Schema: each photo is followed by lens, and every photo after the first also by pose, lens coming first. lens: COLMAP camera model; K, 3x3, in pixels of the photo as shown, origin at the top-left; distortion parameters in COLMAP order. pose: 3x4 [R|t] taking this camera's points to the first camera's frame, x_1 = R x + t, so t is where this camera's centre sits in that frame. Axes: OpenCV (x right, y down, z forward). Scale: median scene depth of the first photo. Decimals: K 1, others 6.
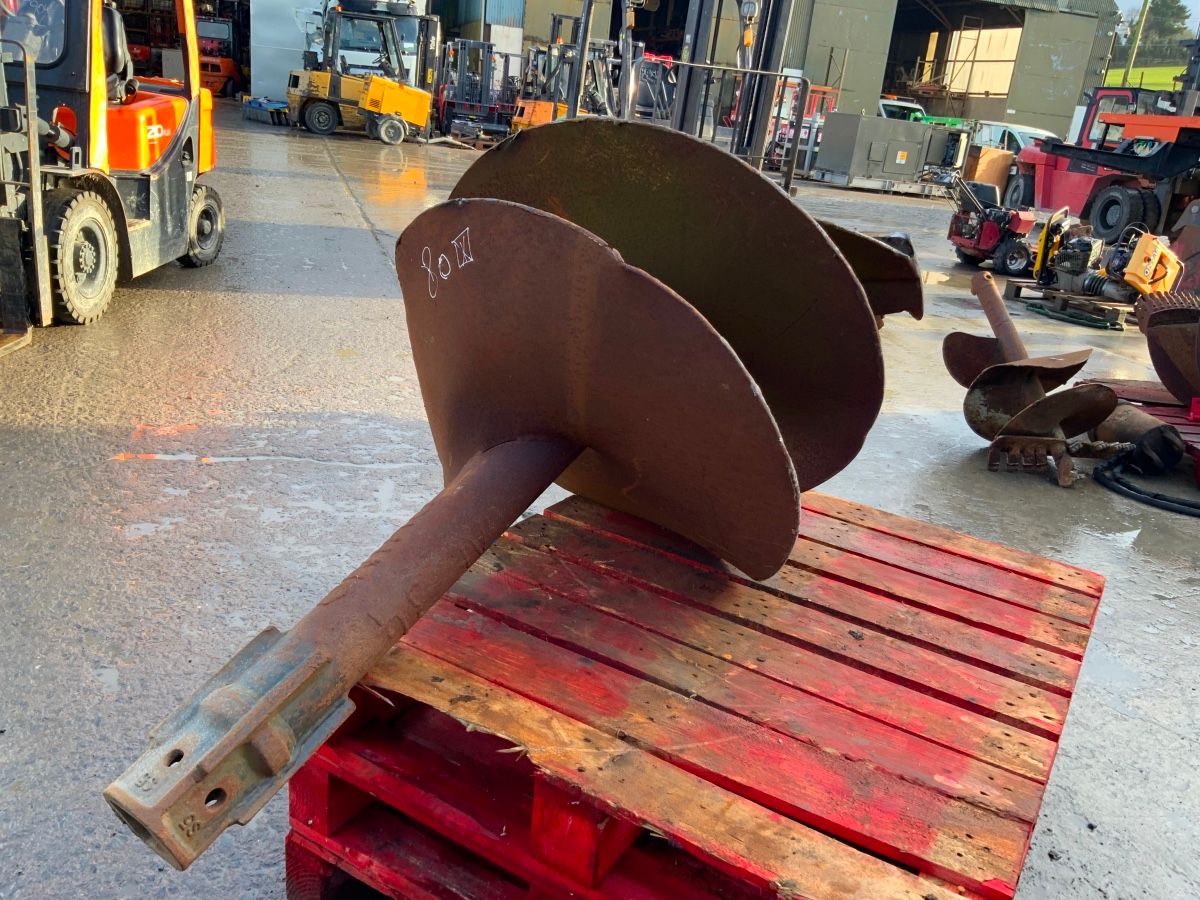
lens RADIAL K [[1009.9, 0, 600.0], [0, 1009.9, 450.0], [0, 0, 1]] dist [-0.001679, -0.002124]
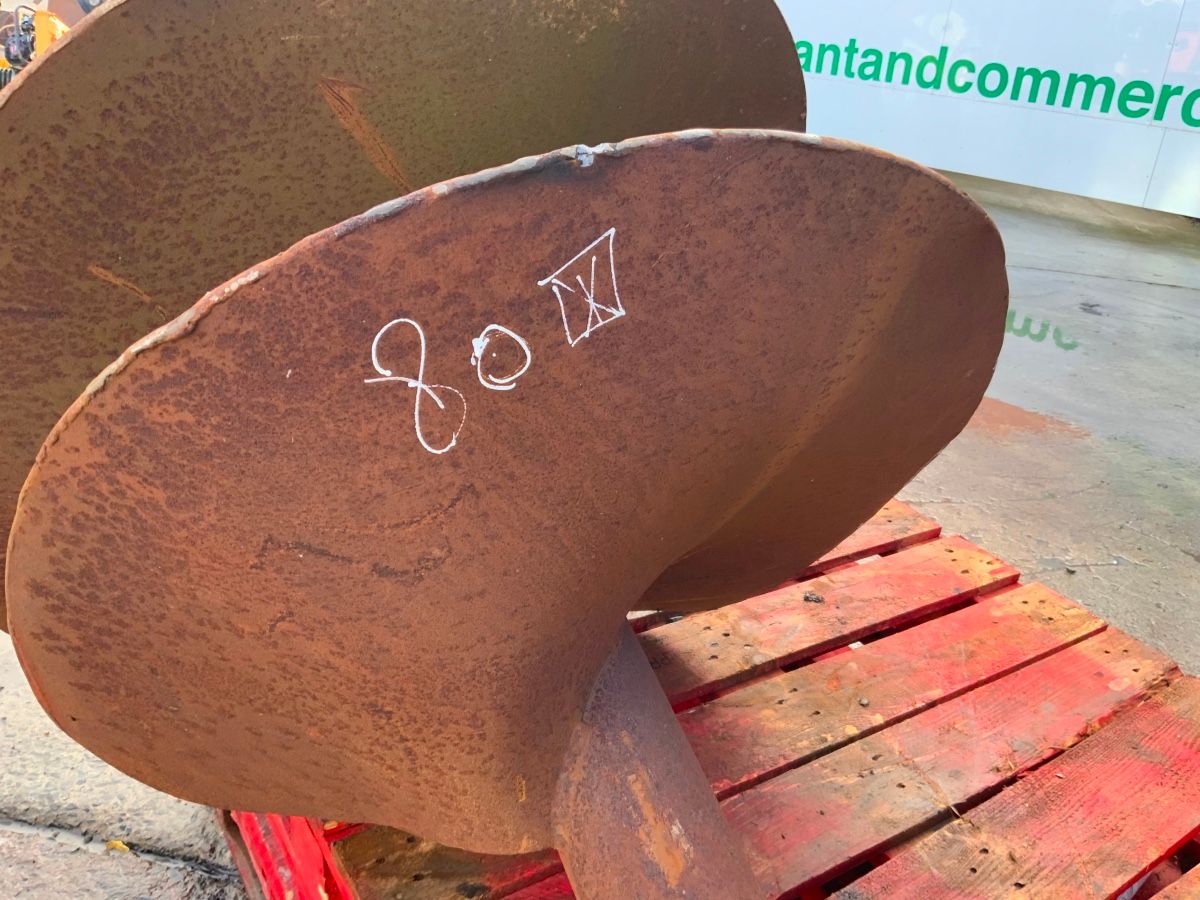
lens RADIAL K [[1009.9, 0, 600.0], [0, 1009.9, 450.0], [0, 0, 1]] dist [-0.001679, -0.002124]
pose [[0.451275, -0.439202, 0.776822, -0.426859], [0.268277, 0.897003, 0.351302, -0.271378], [-0.851104, 0.049870, 0.522623, 0.820787]]
